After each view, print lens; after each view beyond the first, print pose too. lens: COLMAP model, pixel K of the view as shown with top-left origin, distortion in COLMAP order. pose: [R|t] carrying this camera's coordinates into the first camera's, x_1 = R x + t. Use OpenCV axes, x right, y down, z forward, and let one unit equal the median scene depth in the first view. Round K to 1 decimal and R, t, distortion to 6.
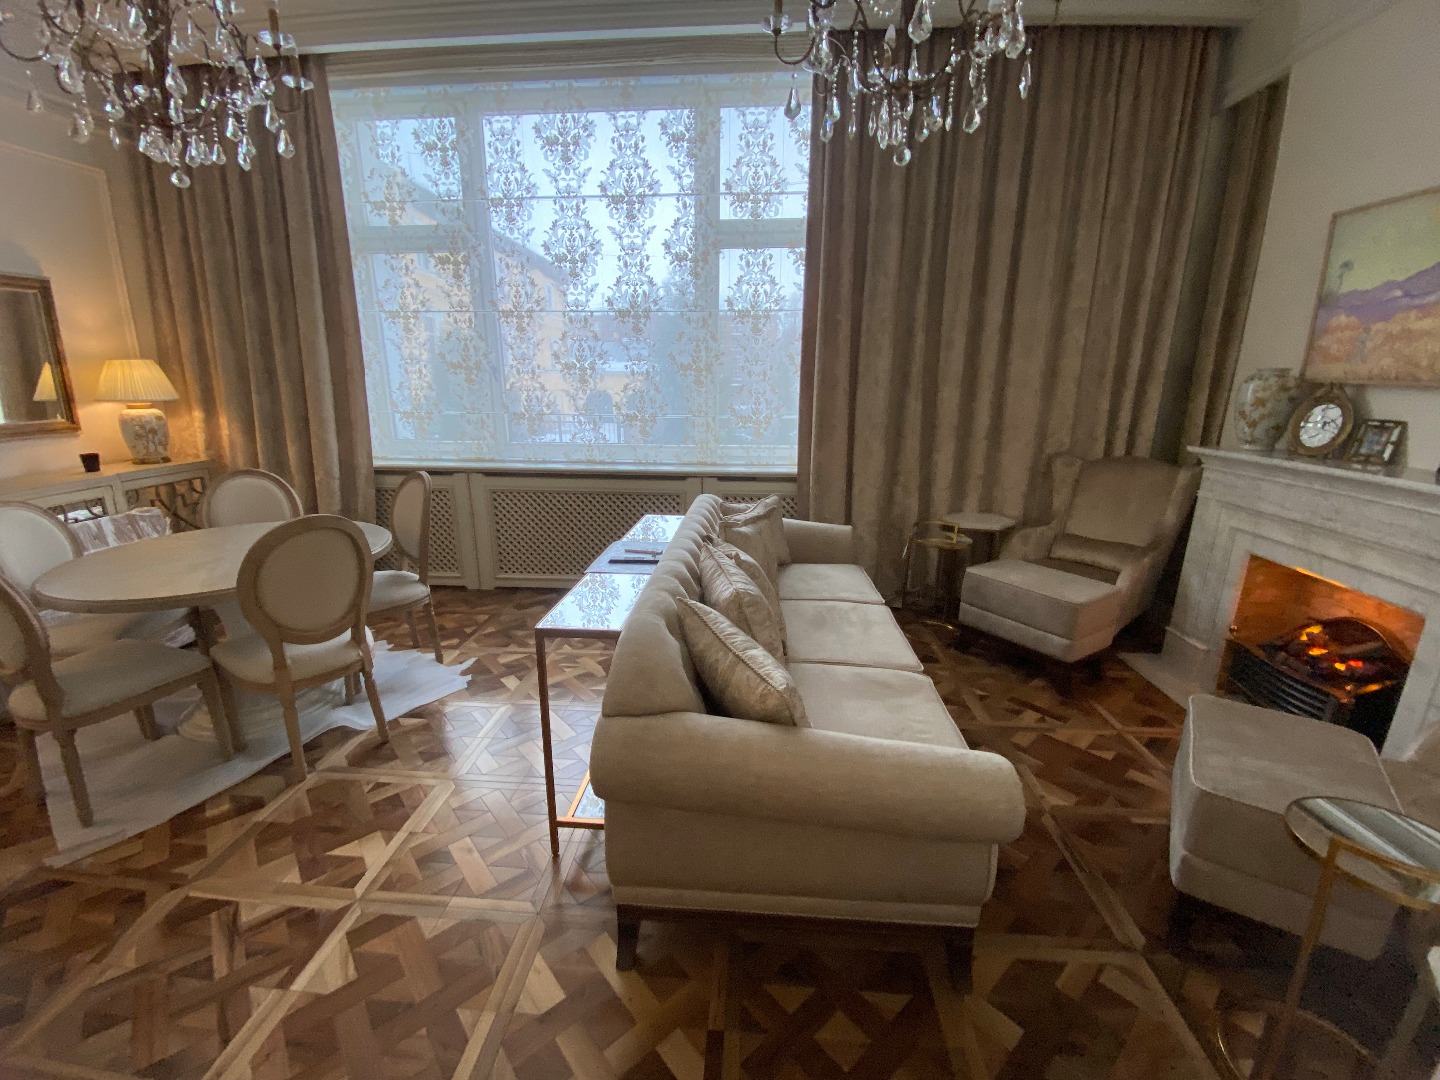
lens RADIAL K [[588.7, 0, 711.3], [0, 588.7, 539.9], [0, 0, 1]] dist [-0.002466, -0.006720]
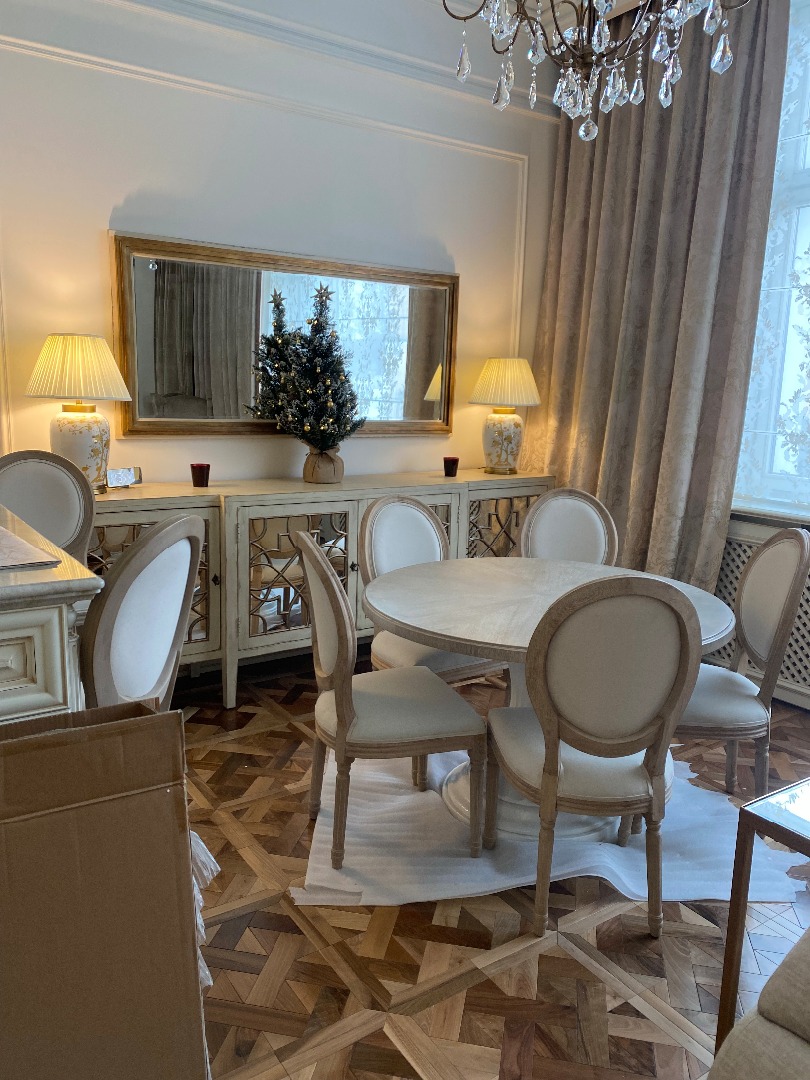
lens RADIAL K [[820.0, 0, 401.9], [0, 820.0, 544.0], [0, 0, 1]] dist [0.016742, -0.000405]
pose [[0.619148, 0.158818, -0.769047, -0.101074], [-0.220558, 0.975083, 0.023800, -0.035467], [0.753665, 0.154884, 0.638749, 0.153632]]
